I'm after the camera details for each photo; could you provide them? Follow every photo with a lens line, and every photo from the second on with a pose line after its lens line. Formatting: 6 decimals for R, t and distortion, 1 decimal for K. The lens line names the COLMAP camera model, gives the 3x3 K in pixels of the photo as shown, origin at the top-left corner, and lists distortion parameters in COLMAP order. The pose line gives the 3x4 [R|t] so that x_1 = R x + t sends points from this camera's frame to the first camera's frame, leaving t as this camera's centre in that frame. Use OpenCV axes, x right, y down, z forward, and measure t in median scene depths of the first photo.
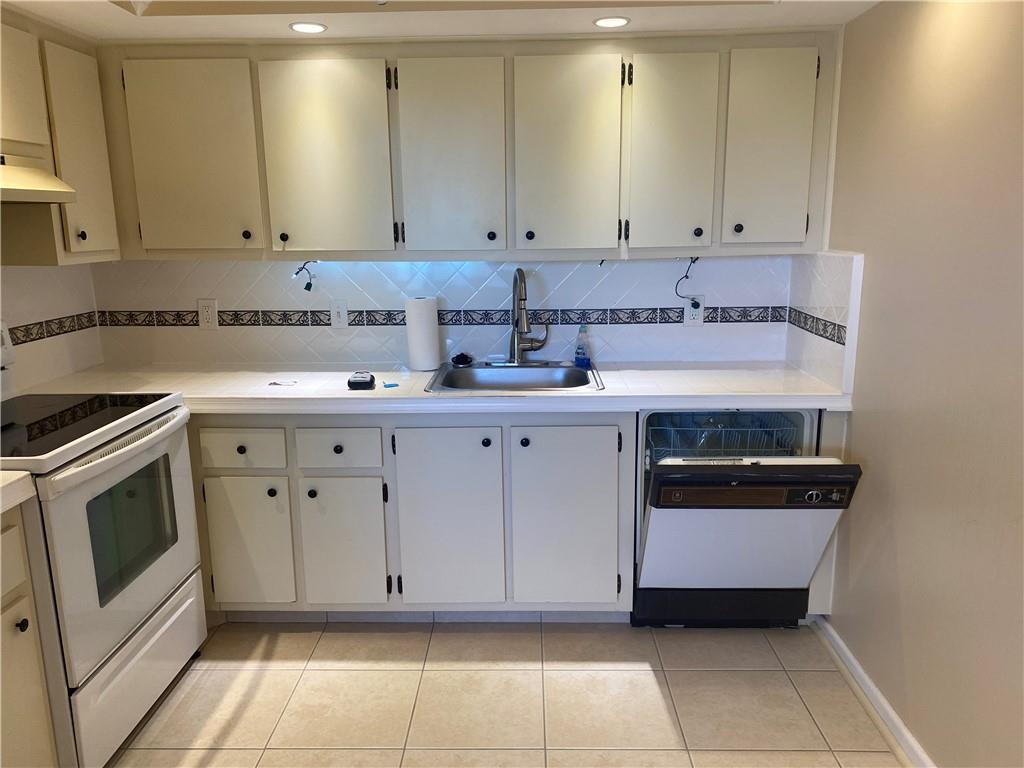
lens RADIAL K [[782.7, 0, 510.0], [0, 782.7, 392.6], [0, 0, 1]] dist [0.052114, -0.069976]
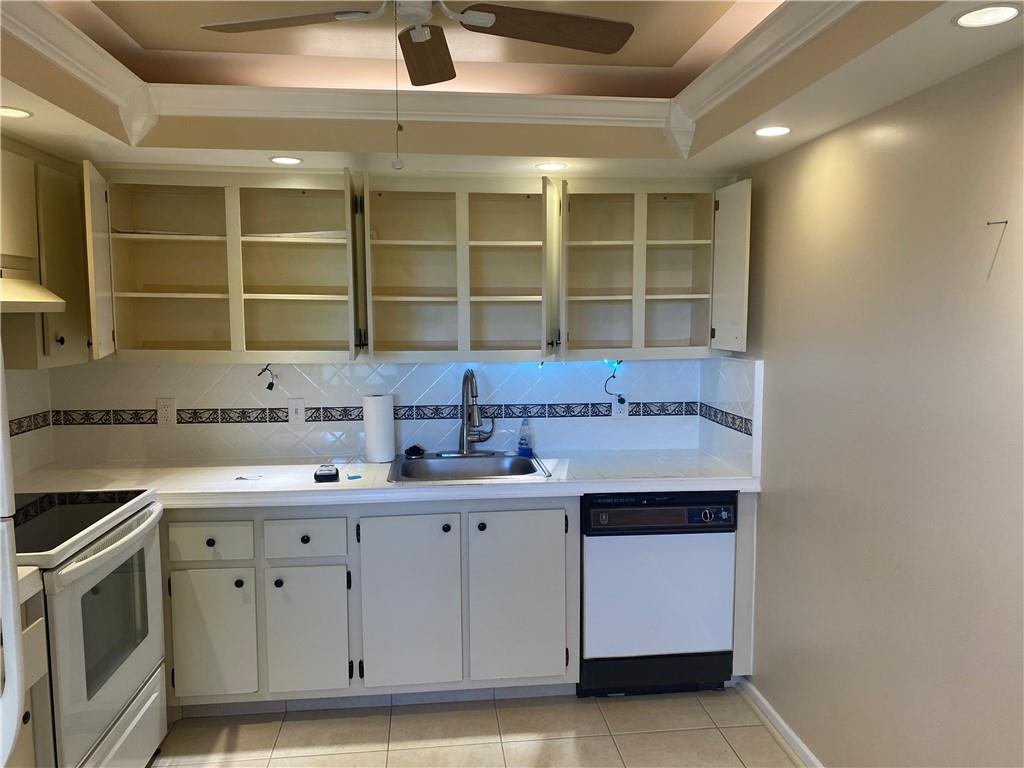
lens RADIAL K [[782.7, 0, 520.7], [0, 782.7, 387.1], [0, 0, 1]] dist [0.052114, -0.069976]
pose [[0.989581, -0.003675, 0.143930, -0.080149], [0.020777, 0.992855, -0.117500, -0.000708], [-0.142470, 0.119267, 0.982587, -0.107510]]
